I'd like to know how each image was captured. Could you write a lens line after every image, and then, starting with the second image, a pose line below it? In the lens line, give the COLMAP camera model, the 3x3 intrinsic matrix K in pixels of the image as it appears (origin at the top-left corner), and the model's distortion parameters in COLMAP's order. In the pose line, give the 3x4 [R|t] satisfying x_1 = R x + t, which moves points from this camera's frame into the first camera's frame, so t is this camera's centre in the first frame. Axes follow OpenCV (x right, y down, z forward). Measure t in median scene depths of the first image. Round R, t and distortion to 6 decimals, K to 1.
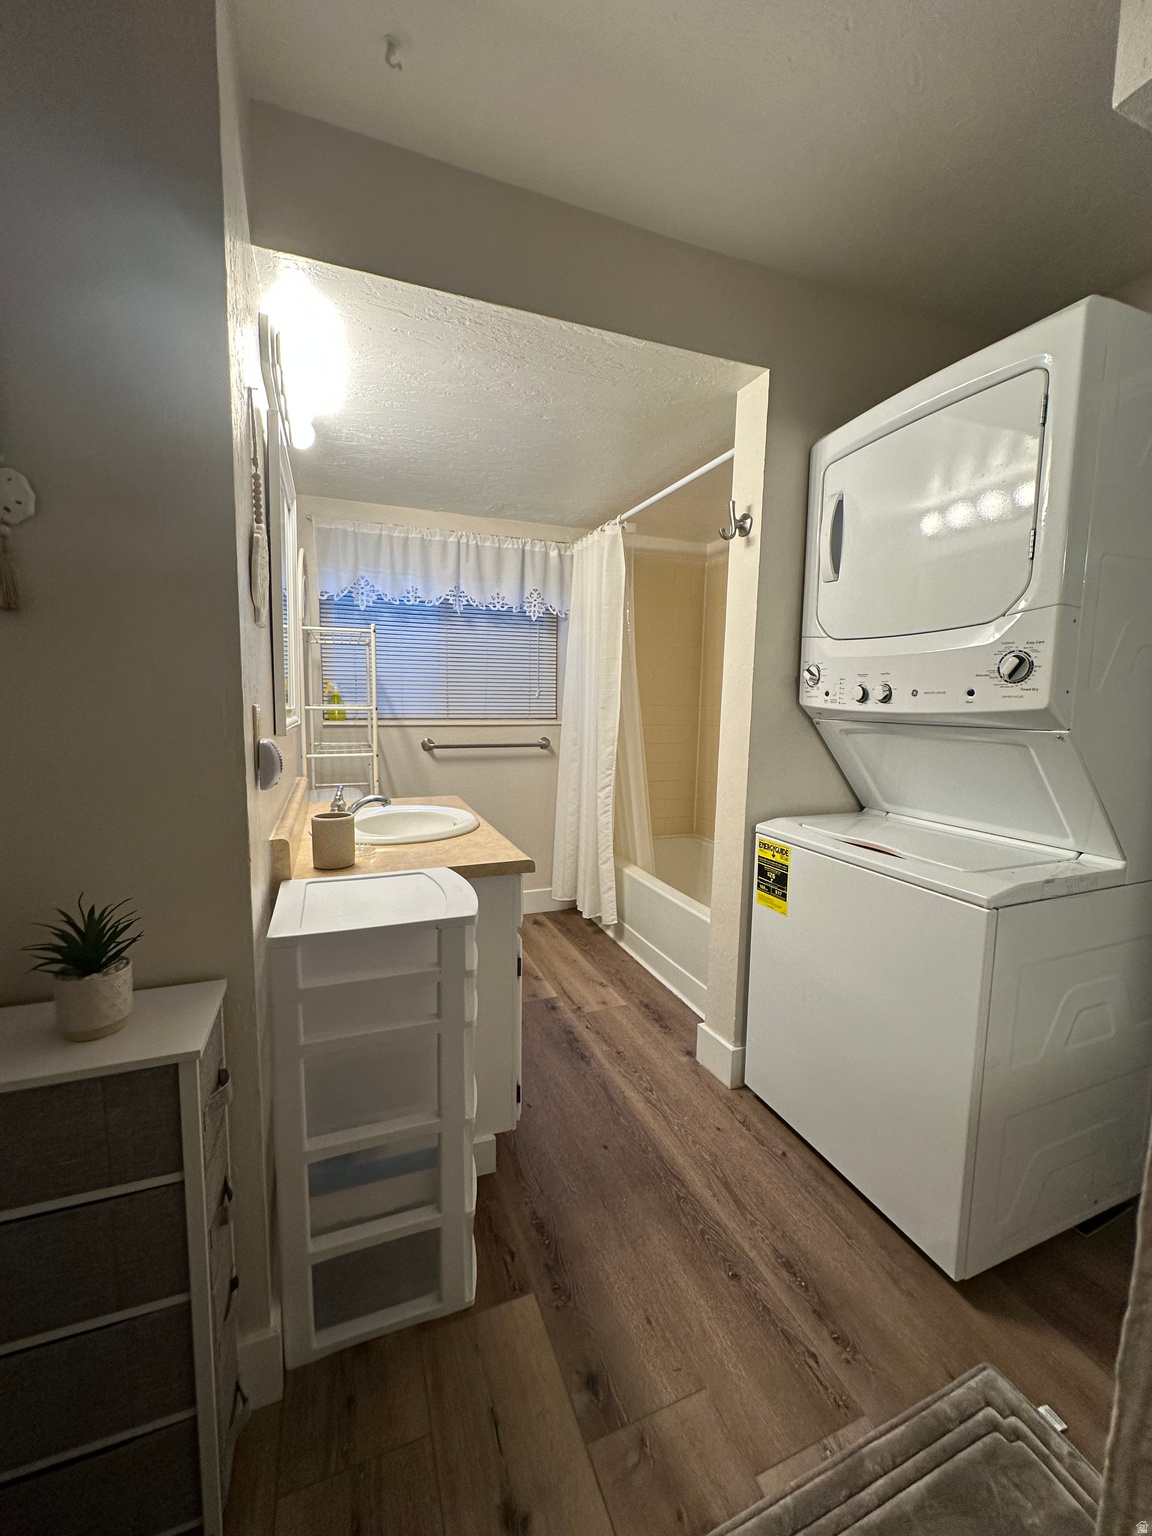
lens RADIAL K [[609.6, 0, 574.8], [0, 609.6, 762.1], [0, 0, 1]] dist [-0.001327, 0.001105]
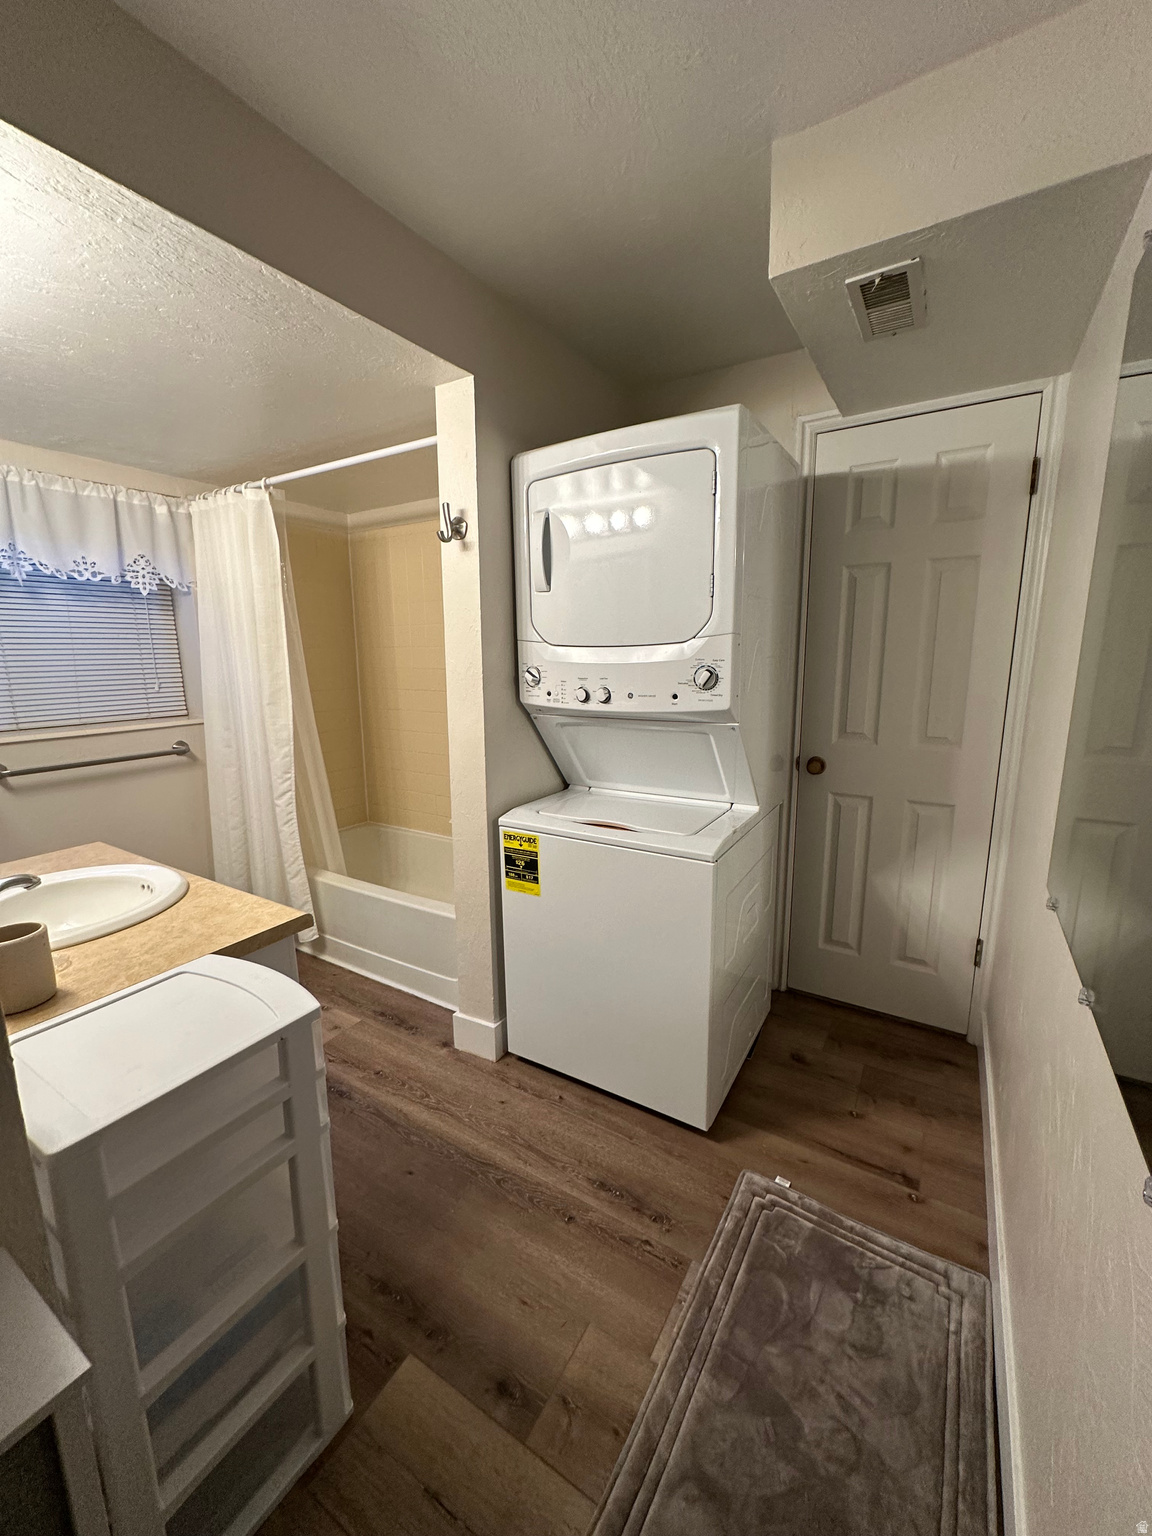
lens RADIAL K [[609.6, 0, 576.9], [0, 609.6, 764.1], [0, 0, 1]] dist [-0.001327, 0.001105]
pose [[0.800831, -0.130701, 0.584455, -0.221764], [0.088815, 0.991023, 0.099924, -0.093978], [-0.592269, -0.028114, 0.805250, 0.069212]]
